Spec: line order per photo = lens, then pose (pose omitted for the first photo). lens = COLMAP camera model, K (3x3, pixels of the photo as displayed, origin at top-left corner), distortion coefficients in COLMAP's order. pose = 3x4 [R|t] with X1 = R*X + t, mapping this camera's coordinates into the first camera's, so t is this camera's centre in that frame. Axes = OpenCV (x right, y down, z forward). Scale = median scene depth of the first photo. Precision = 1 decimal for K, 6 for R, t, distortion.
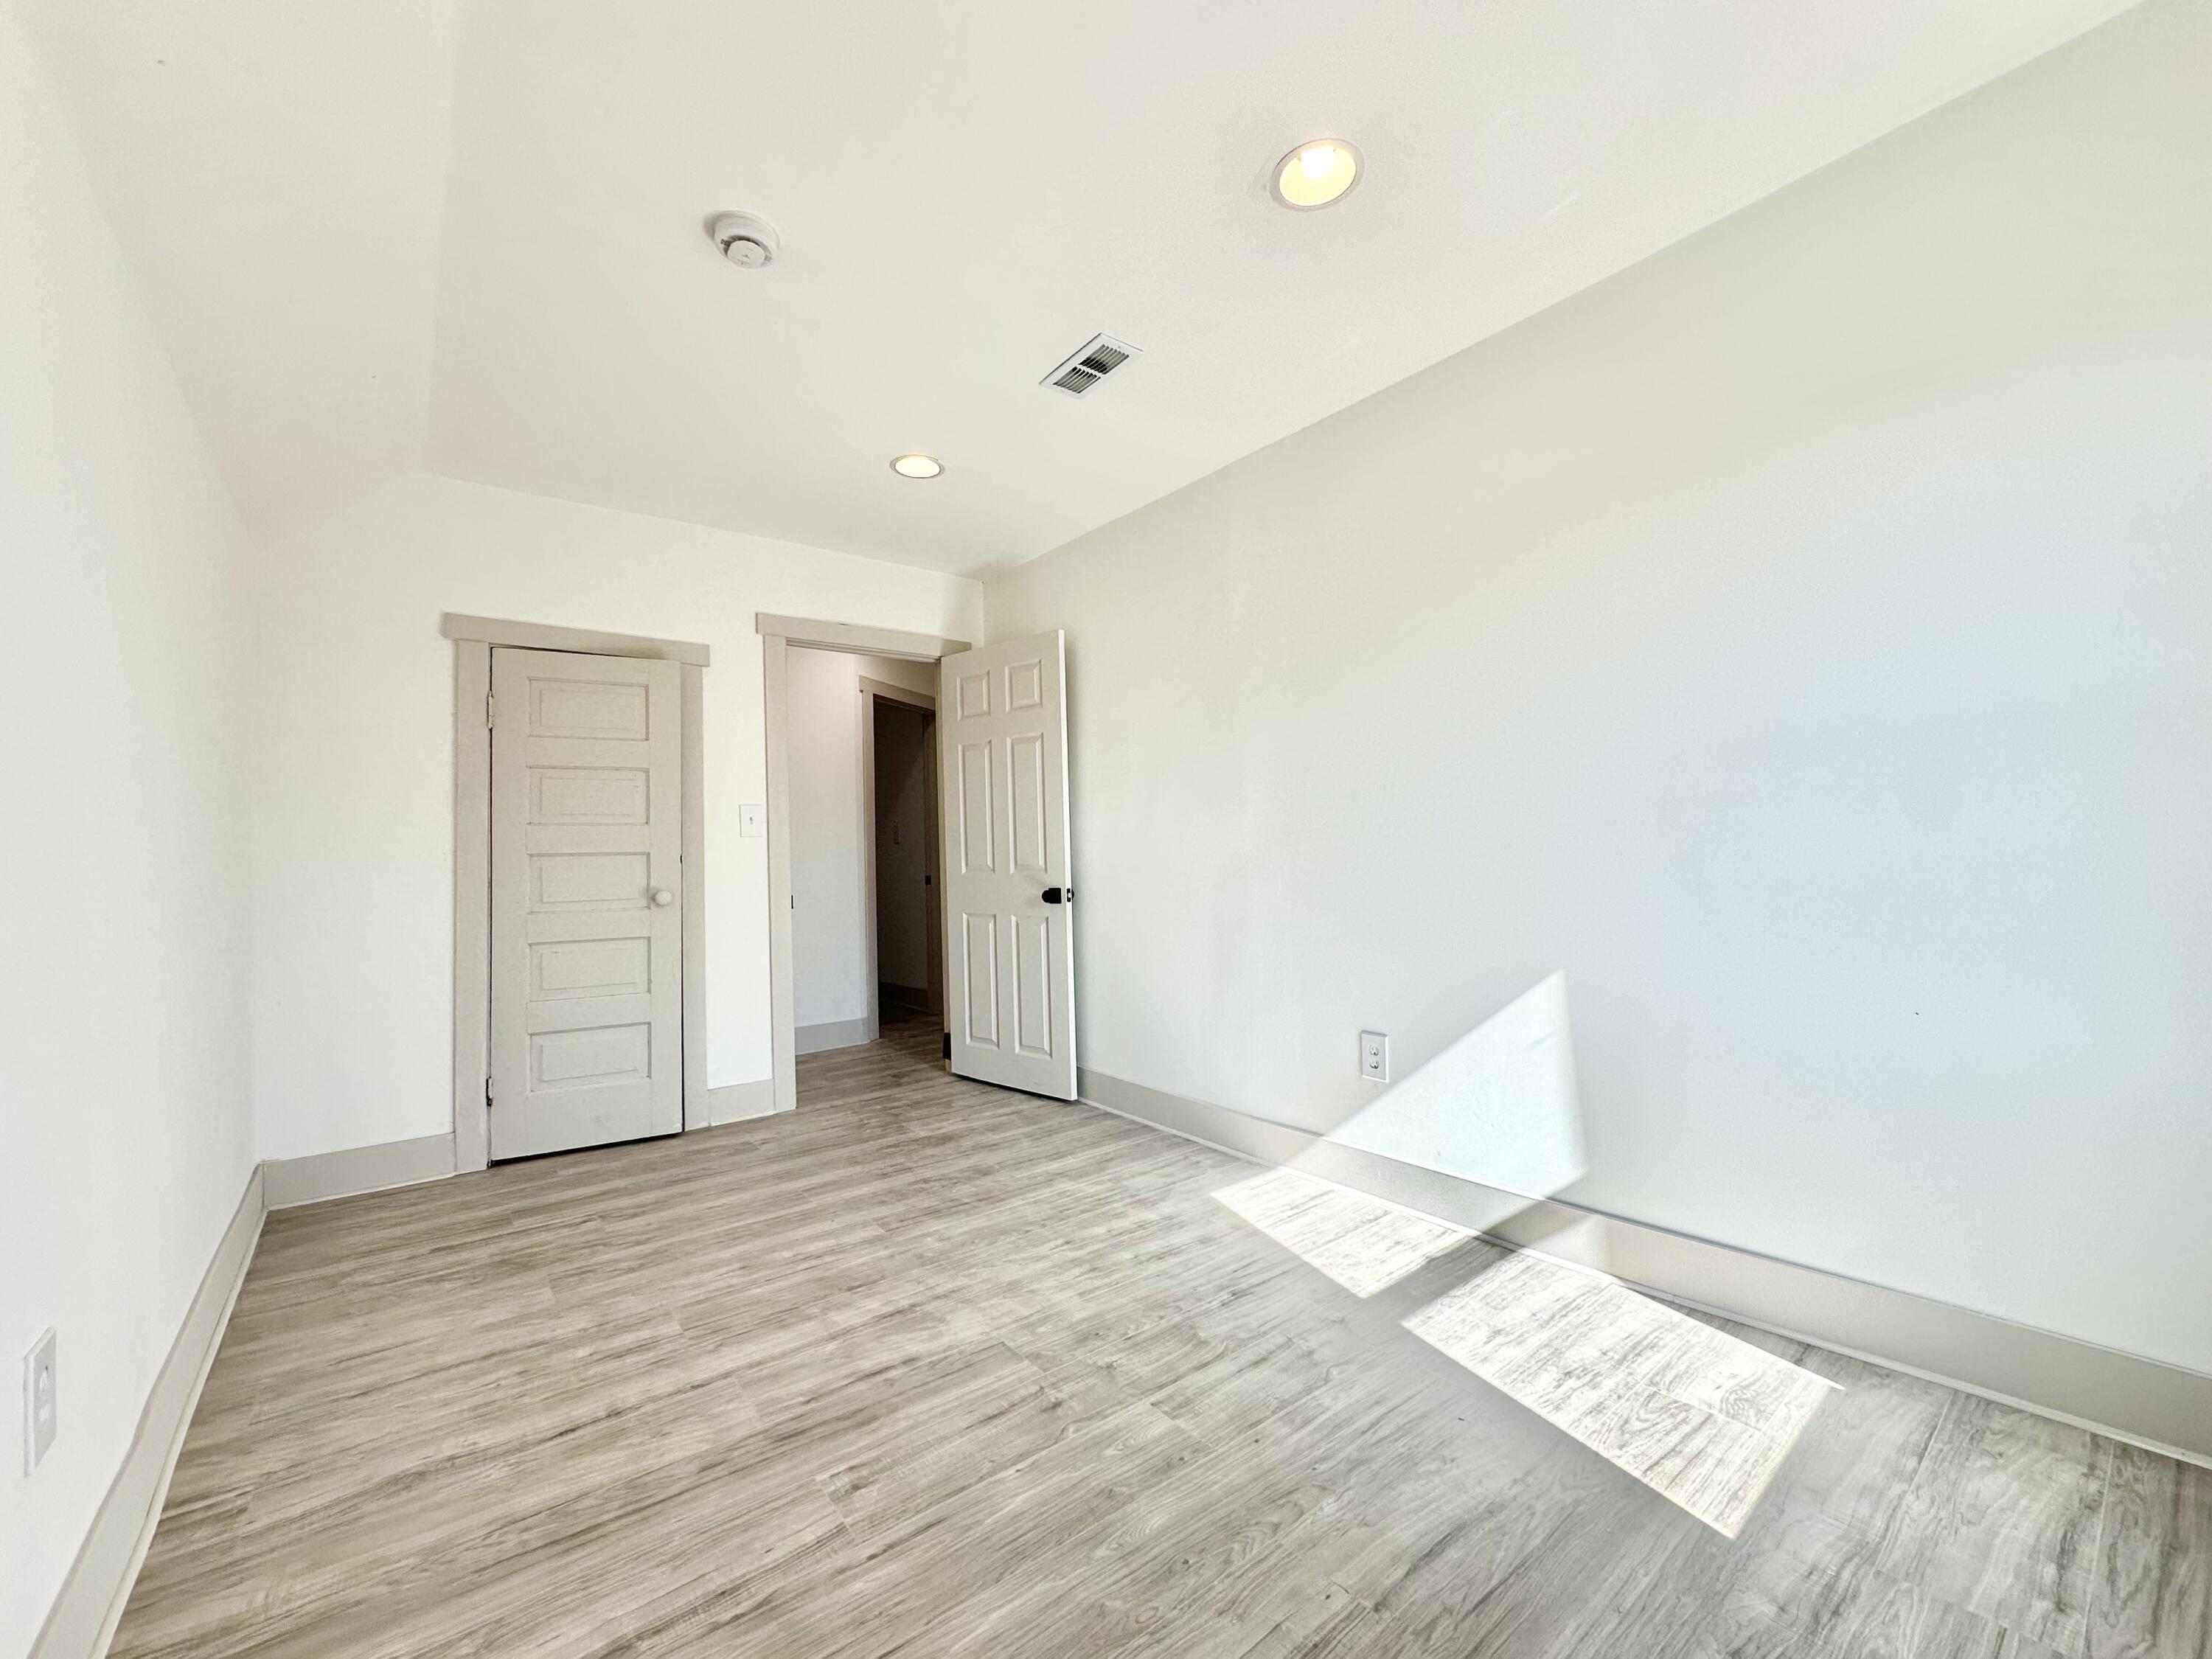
lens RADIAL K [[896.9, 0, 1110.9], [0, 896.9, 831.4], [0, 0, 1]] dist [0.000547, -0.000022]
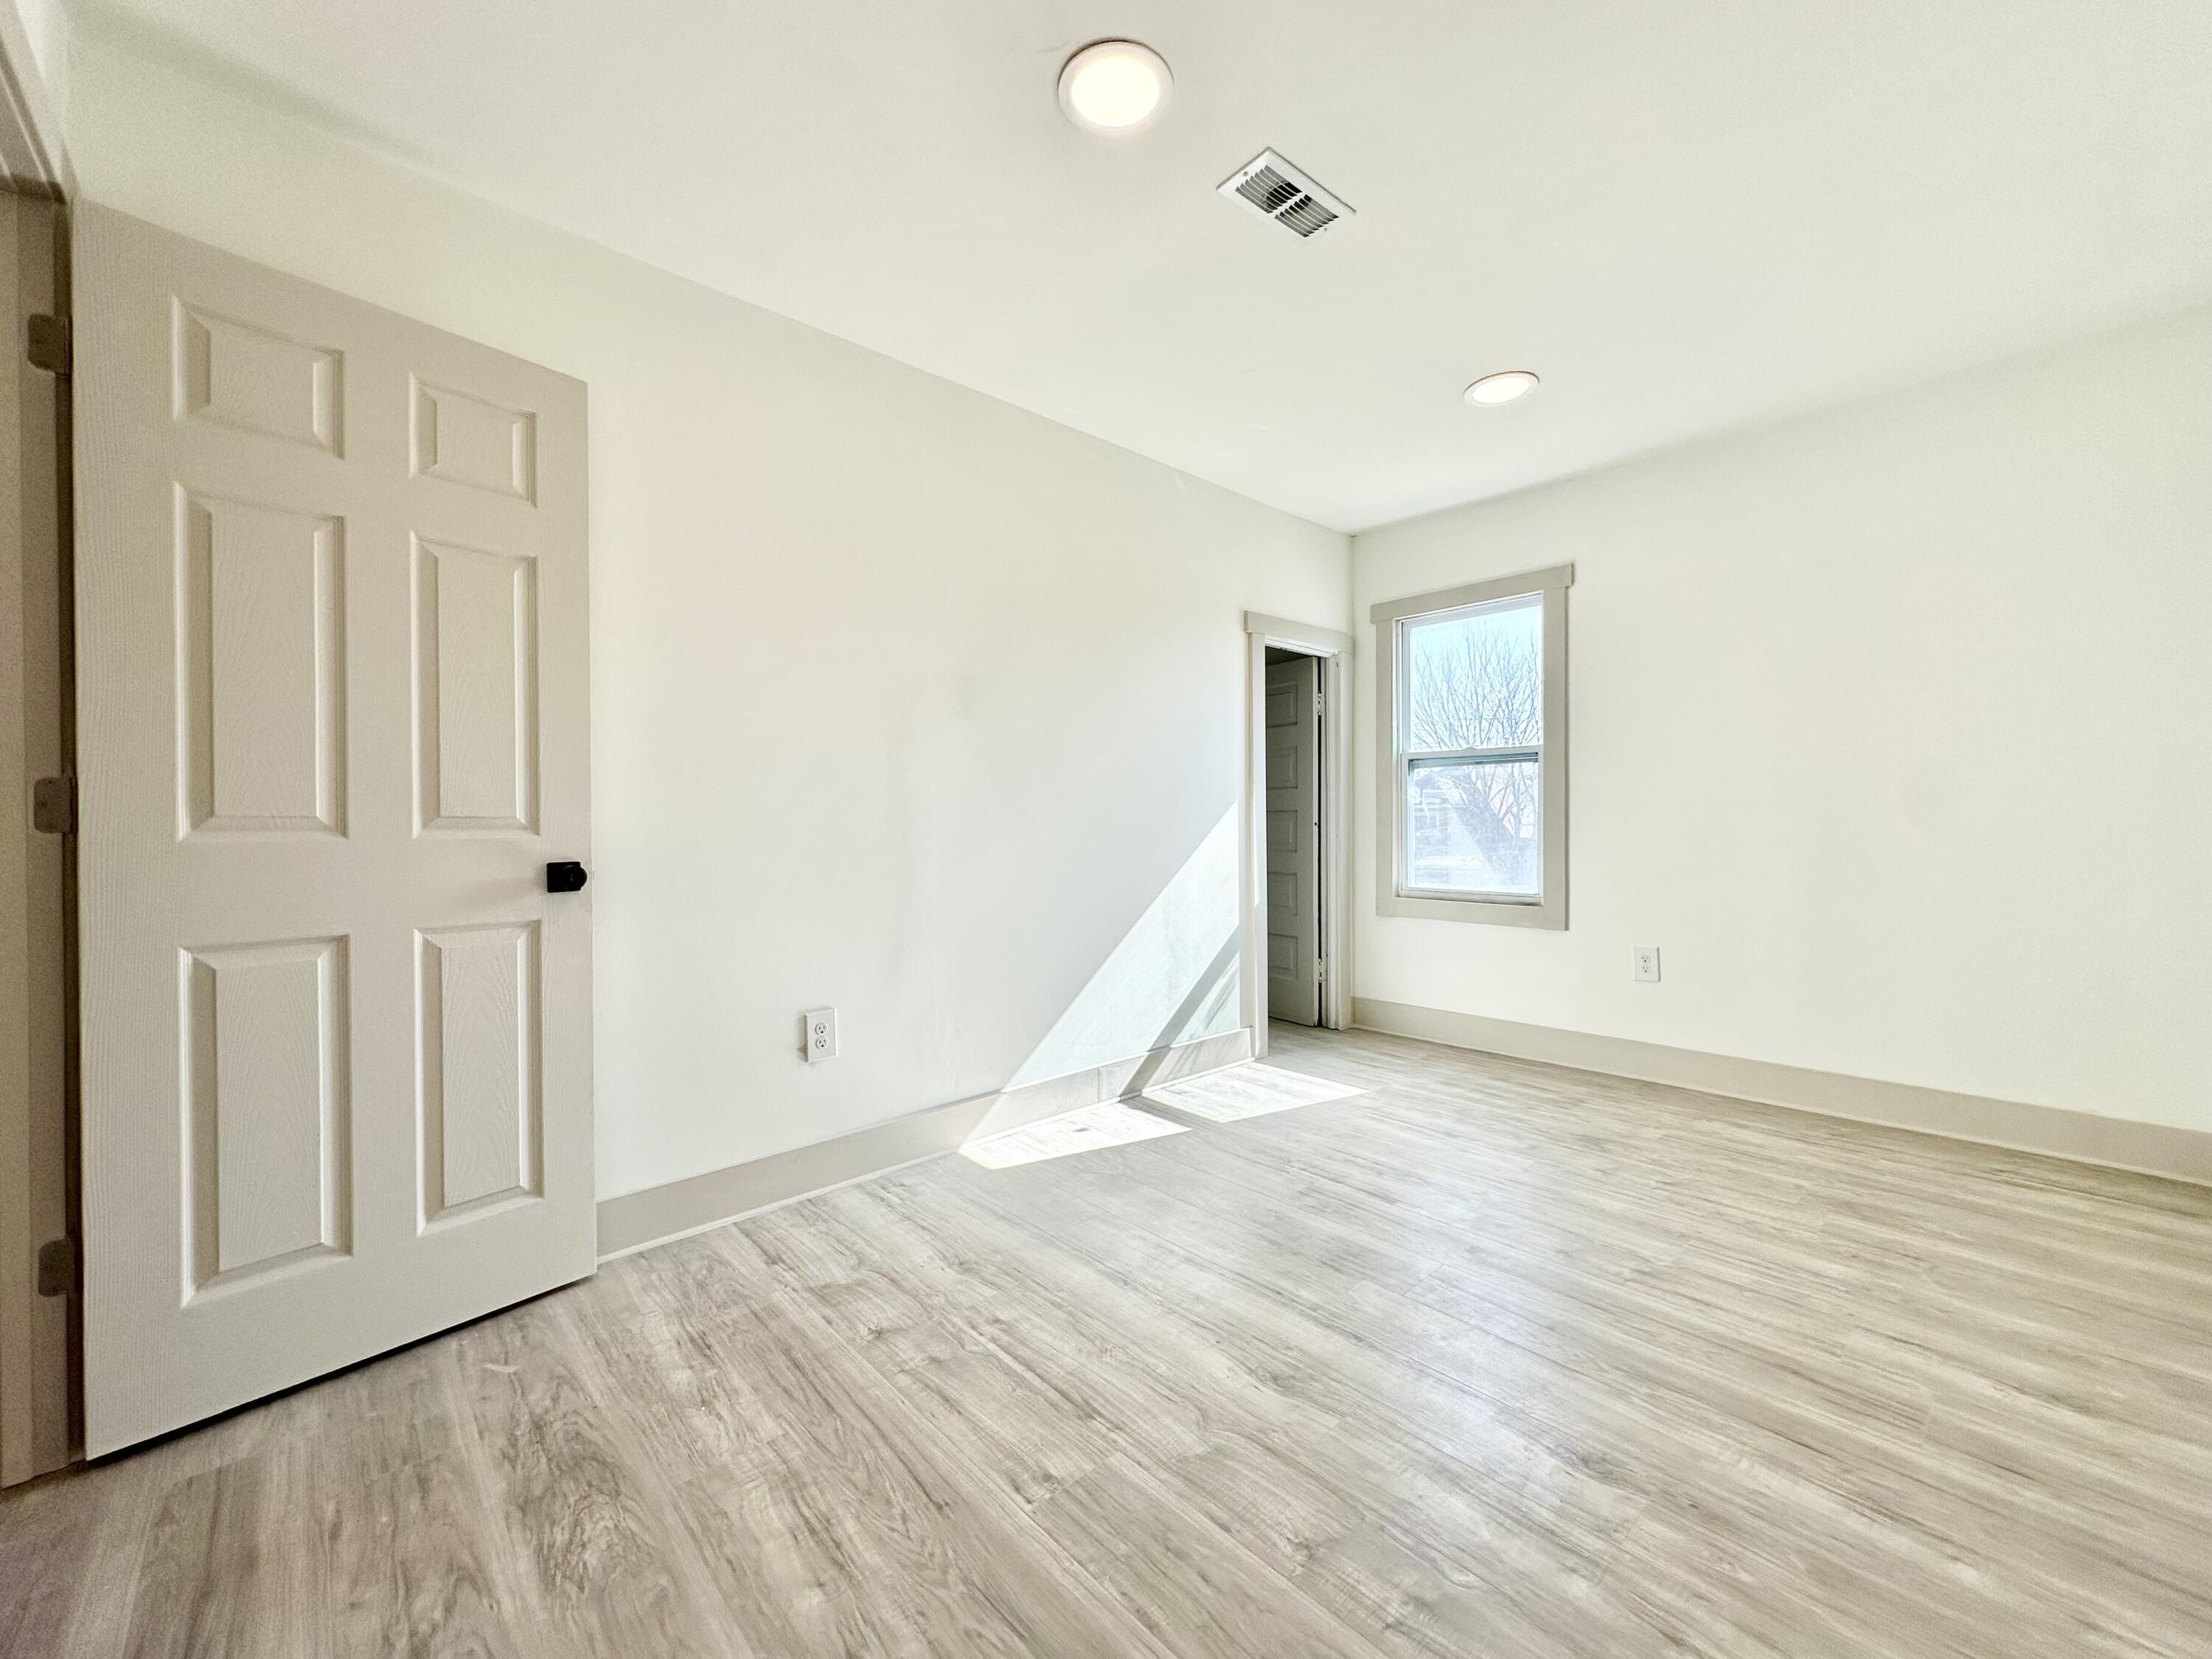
lens RADIAL K [[896.9, 0, 1111.9], [0, 896.9, 825.1], [0, 0, 1]] dist [0.000547, -0.000022]
pose [[-0.051085, 0.031871, 0.998186, -0.288297], [-0.031202, 0.998952, -0.033492, 0.049290], [-0.998207, -0.032856, -0.050037, 0.755560]]
